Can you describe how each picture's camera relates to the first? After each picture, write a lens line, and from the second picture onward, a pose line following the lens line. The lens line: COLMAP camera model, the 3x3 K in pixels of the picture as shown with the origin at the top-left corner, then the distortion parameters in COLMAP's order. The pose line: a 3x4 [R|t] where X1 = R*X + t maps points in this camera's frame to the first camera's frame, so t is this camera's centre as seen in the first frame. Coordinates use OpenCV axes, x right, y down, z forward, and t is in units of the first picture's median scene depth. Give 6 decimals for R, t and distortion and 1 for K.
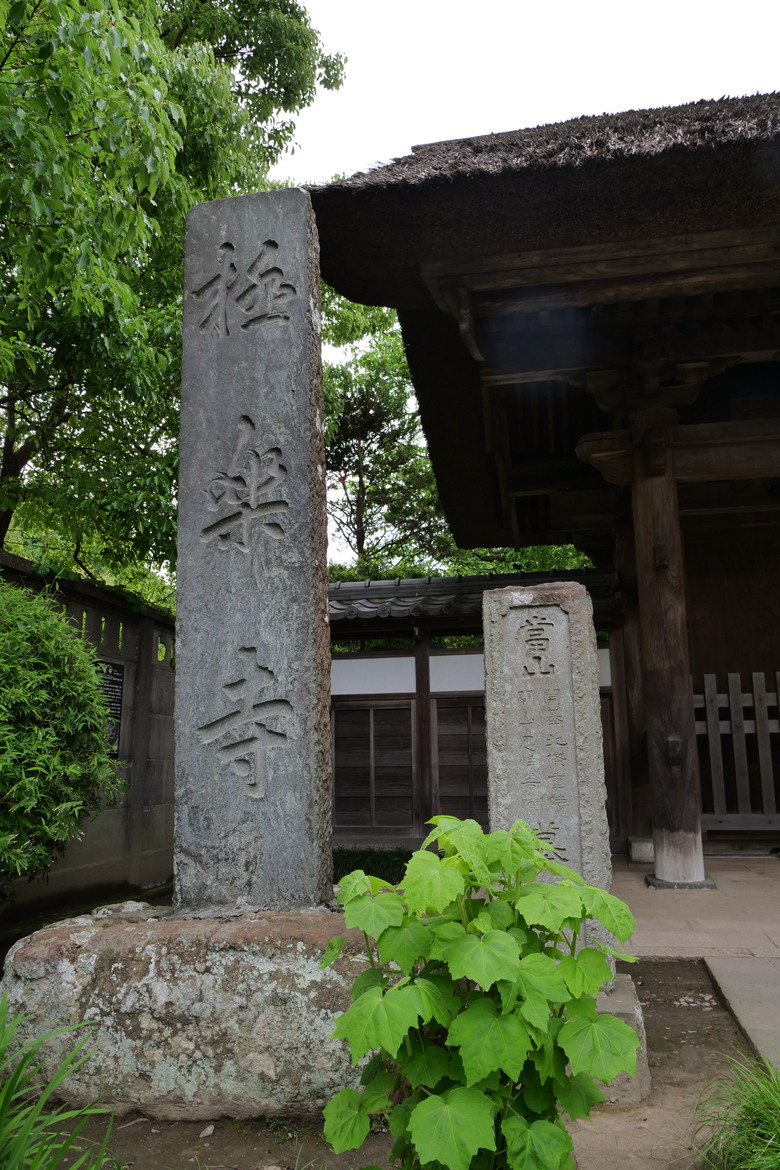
lens RADIAL K [[841.4, 0, 390.0], [0, 841.4, 585.0], [0, 0, 1]] dist [-0.040777, 0.005008]
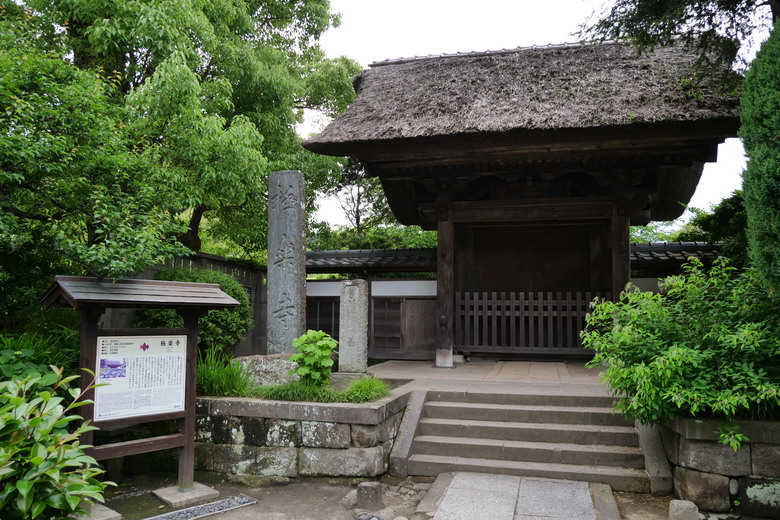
lens RADIAL K [[560.9, 0, 390.1], [0, 560.9, 270.3], [0, 0, 1]] dist [-0.040777, 0.005008]
pose [[0.998660, 0.016523, -0.049050, 0.397686], [-0.011130, 0.994062, 0.108248, -0.281905], [0.050548, -0.107557, 0.992913, -1.396293]]
